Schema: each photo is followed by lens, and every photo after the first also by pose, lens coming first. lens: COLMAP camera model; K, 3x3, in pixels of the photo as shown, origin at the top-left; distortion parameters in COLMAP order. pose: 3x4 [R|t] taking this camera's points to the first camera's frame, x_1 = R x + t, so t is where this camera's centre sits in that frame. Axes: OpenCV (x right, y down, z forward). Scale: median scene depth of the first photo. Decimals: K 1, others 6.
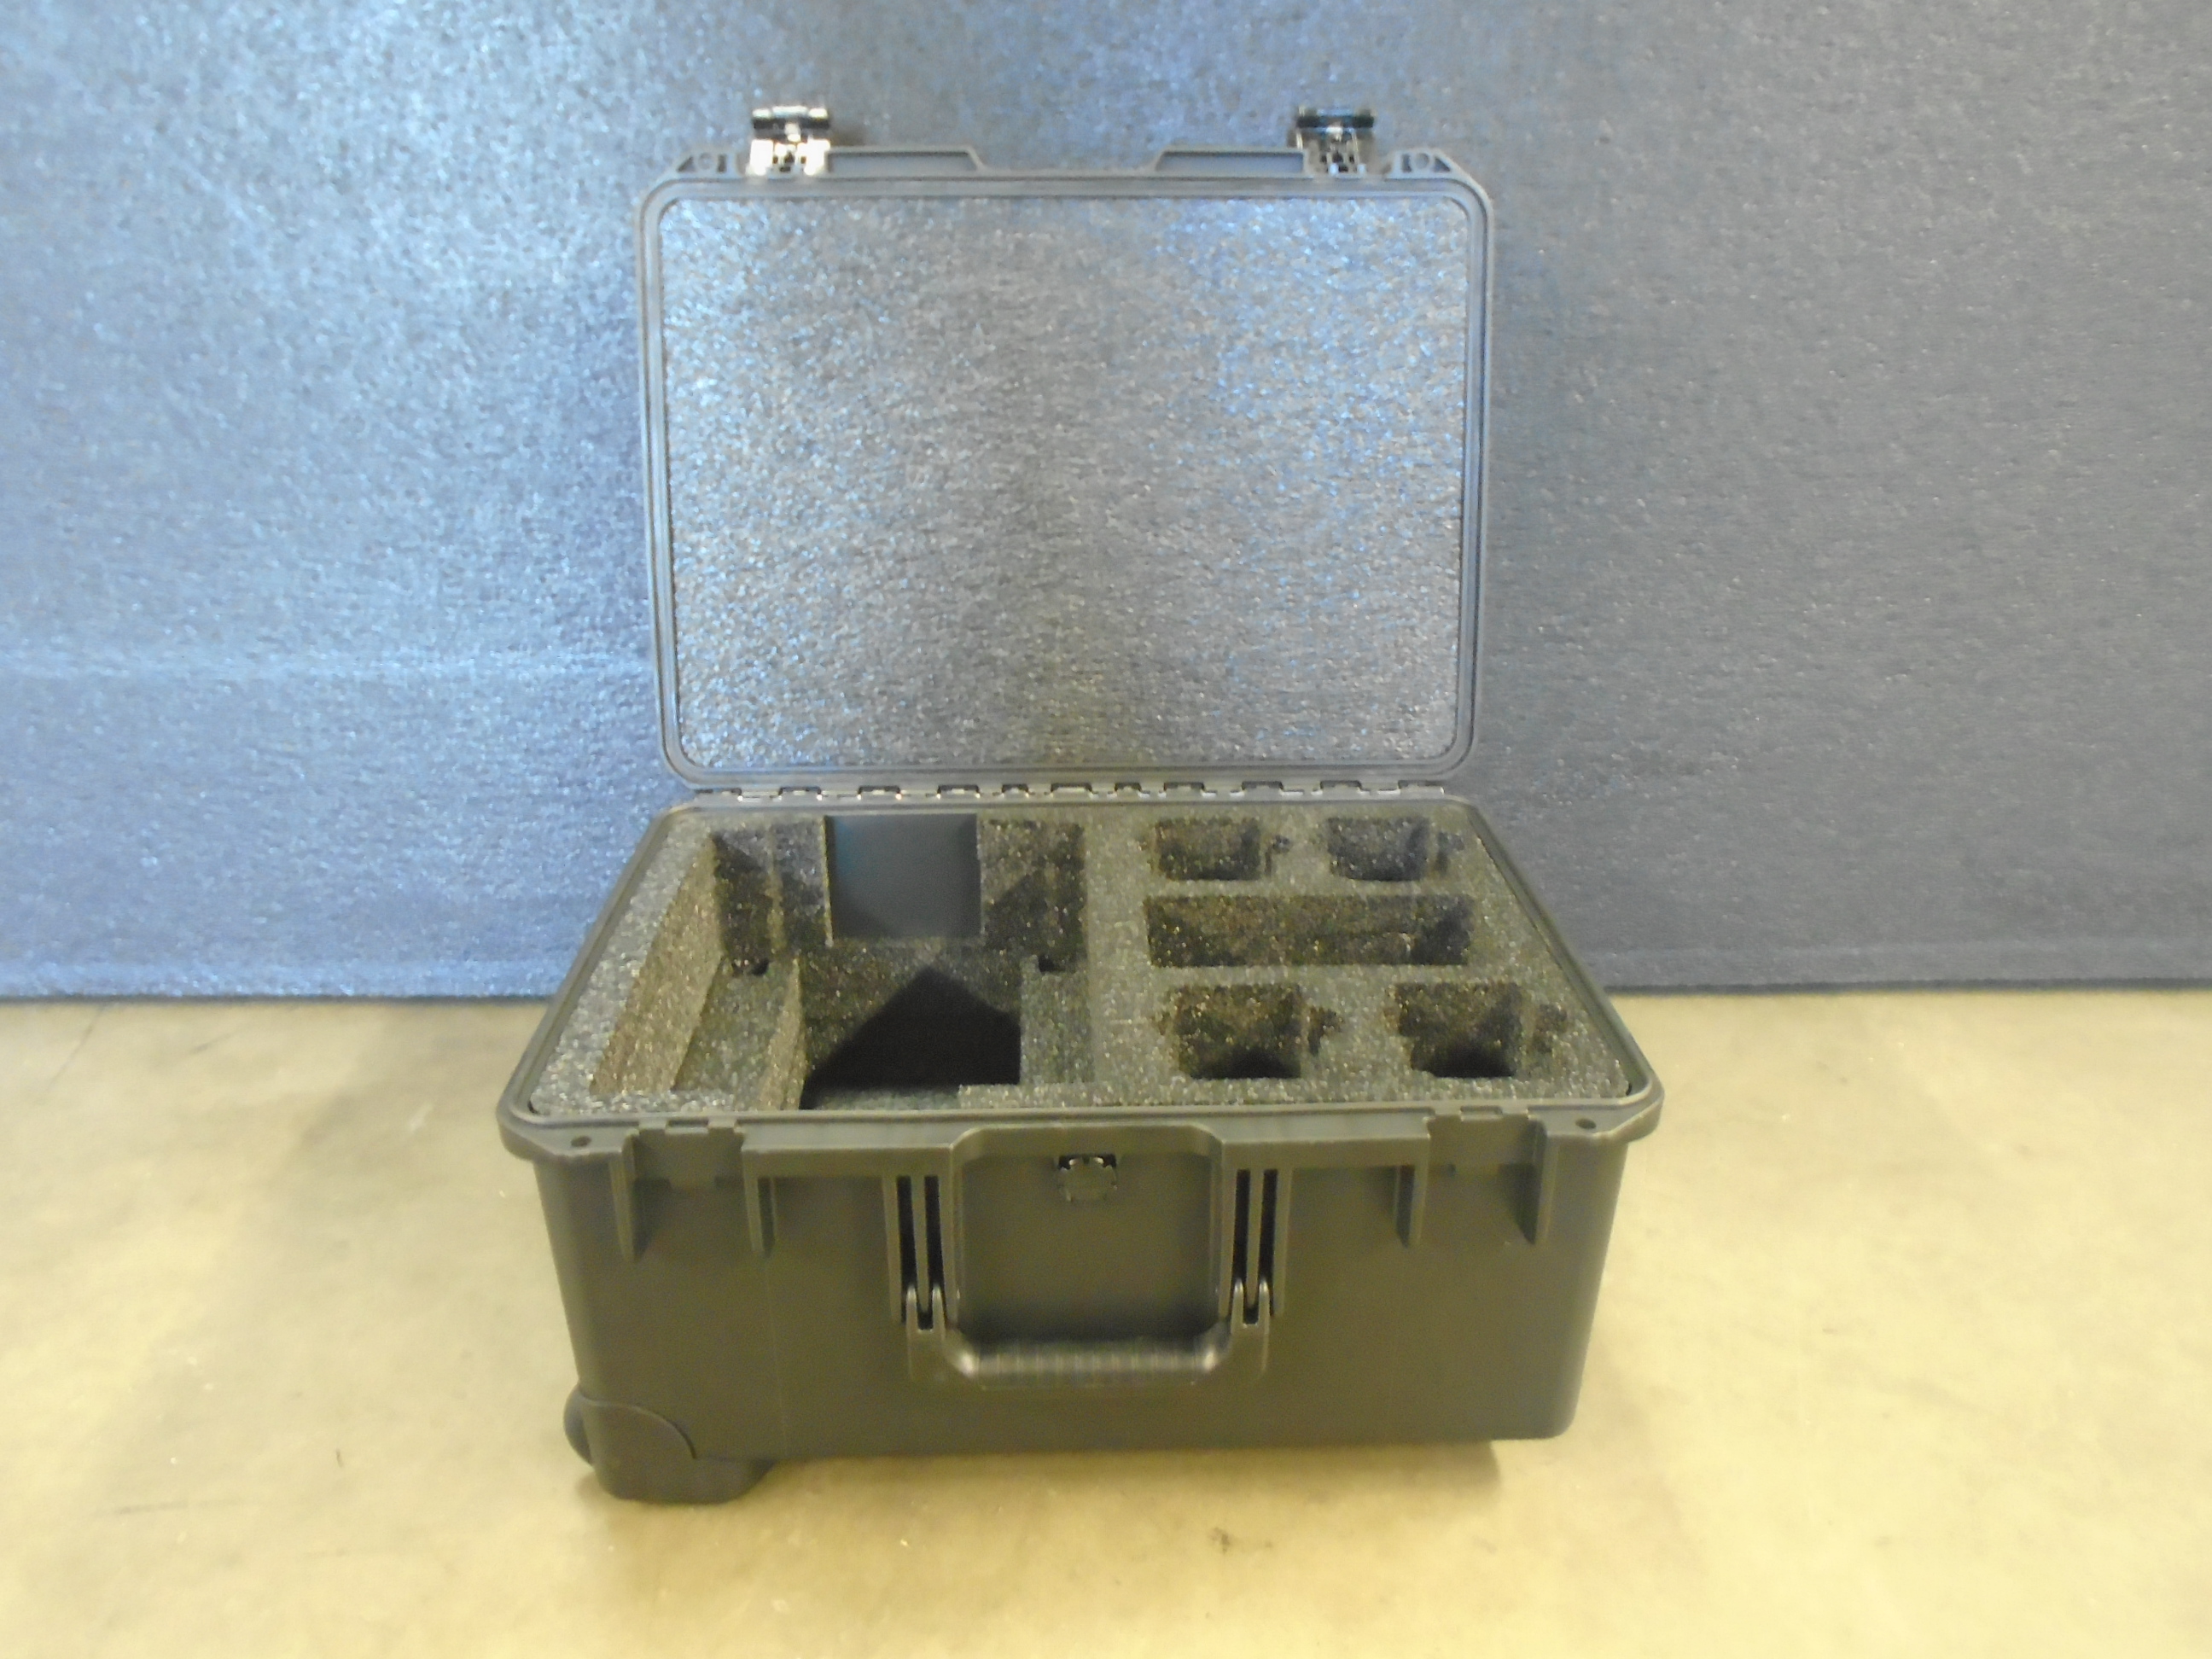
lens RADIAL K [[1704.0, 0, 1090.5], [0, 1704.0, 815.5], [0, 0, 1]] dist [-0.010453, 0.001579]
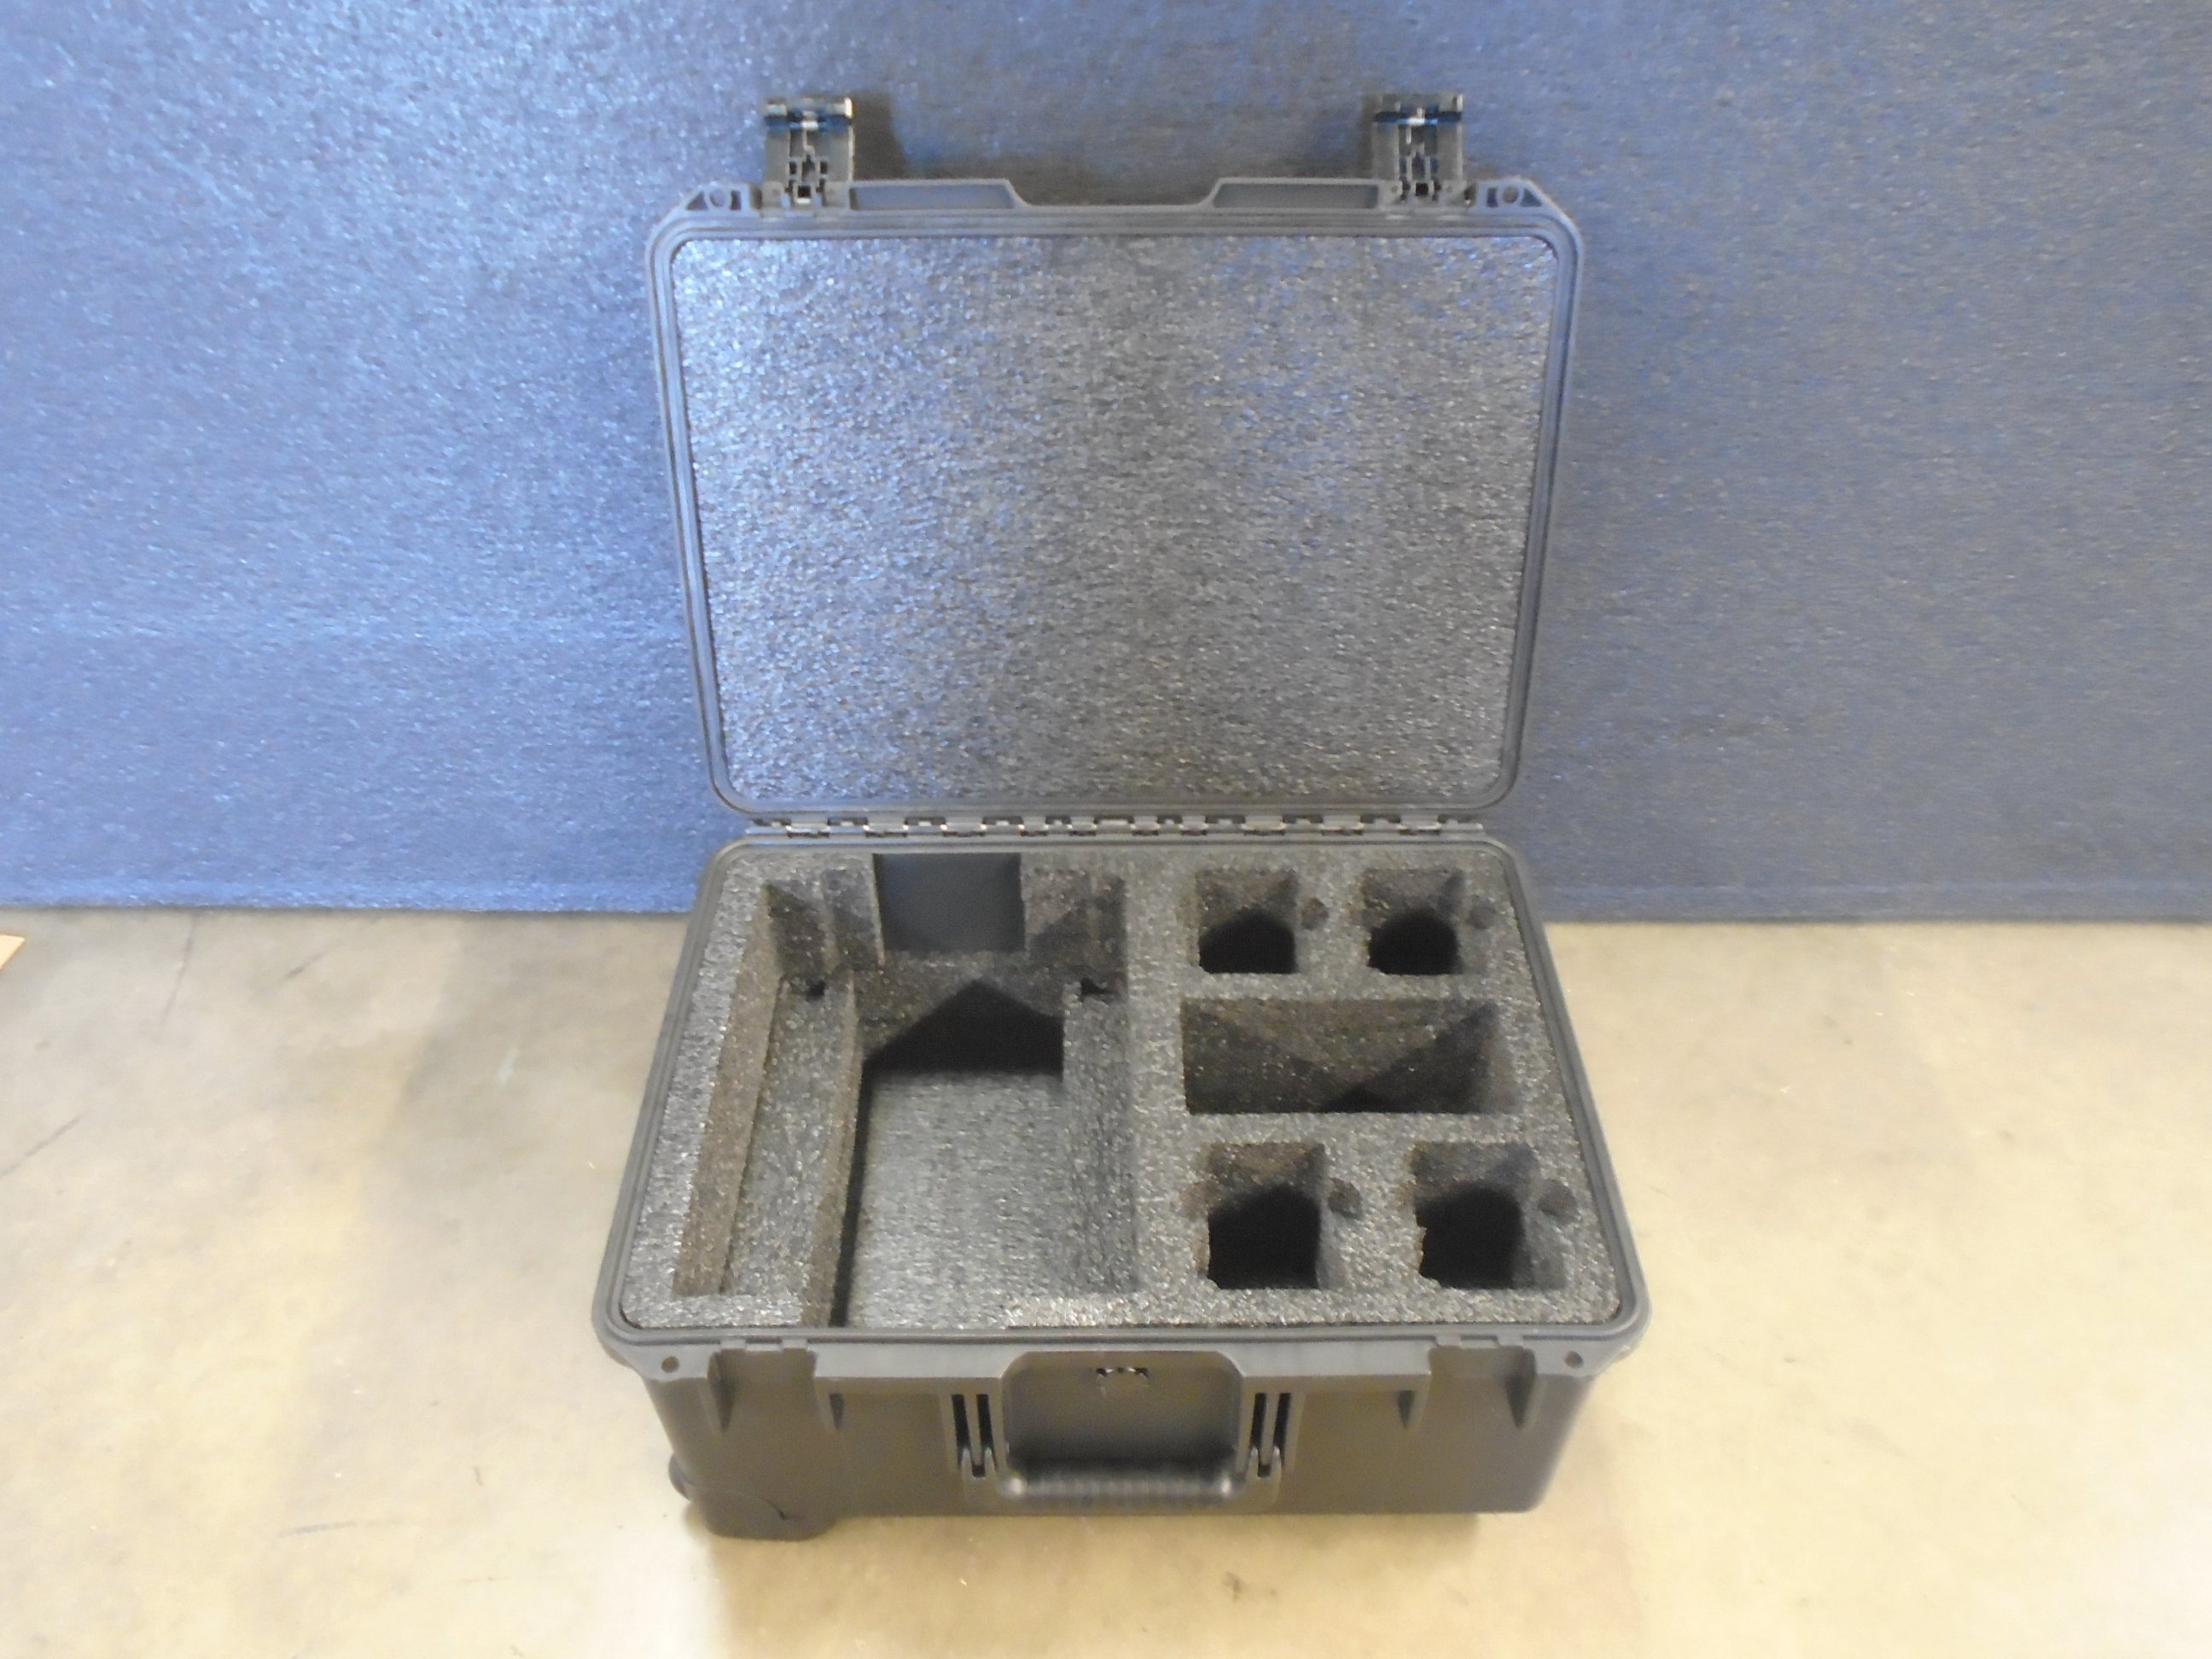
lens RADIAL K [[1704.0, 0, 1088.9], [0, 1704.0, 816.8], [0, 0, 1]] dist [-0.010453, 0.001579]
pose [[0.999528, 0.013912, -0.027384, 0.001666], [-0.004667, 0.949983, 0.312266, -0.318297], [0.030358, -0.311991, 0.949600, 0.035218]]
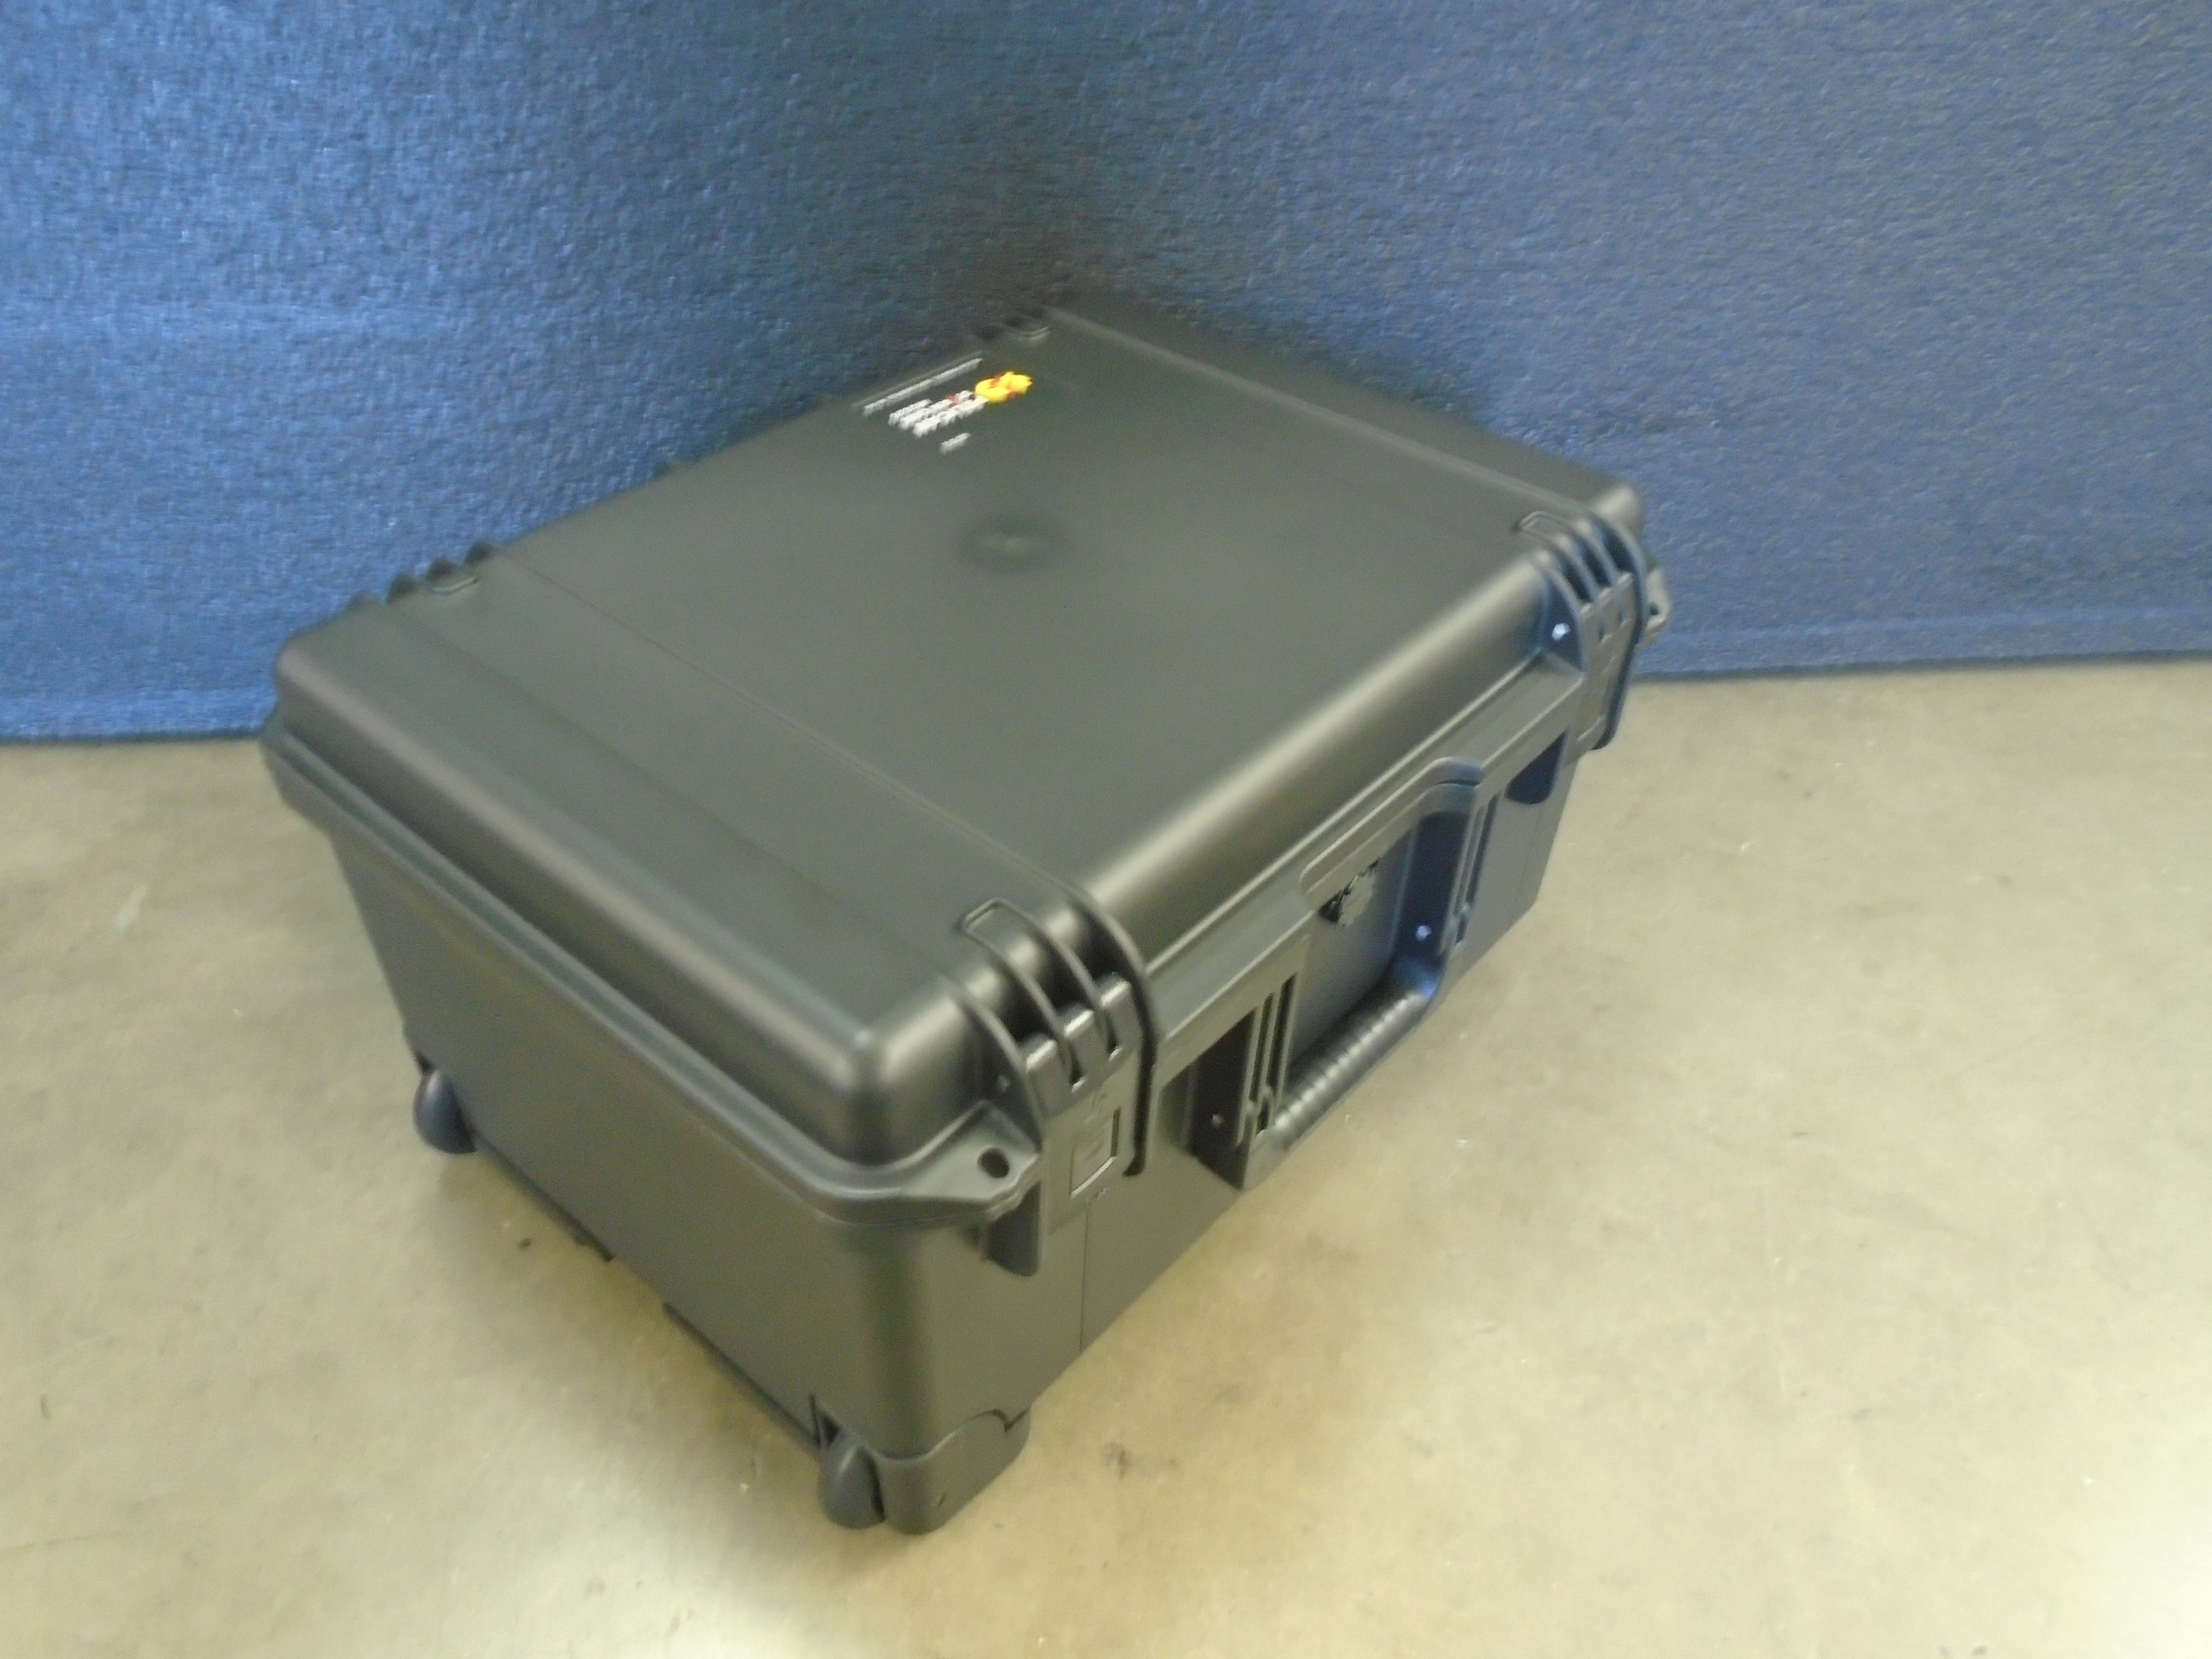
lens RADIAL K [[1704.0, 0, 1093.4], [0, 1704.0, 817.5], [0, 0, 1]] dist [-0.010453, 0.001579]
pose [[0.996645, -0.035149, 0.073910, 0.008859], [0.012871, 0.959156, 0.282585, -0.091111], [-0.080824, -0.280686, 0.956391, 0.194697]]
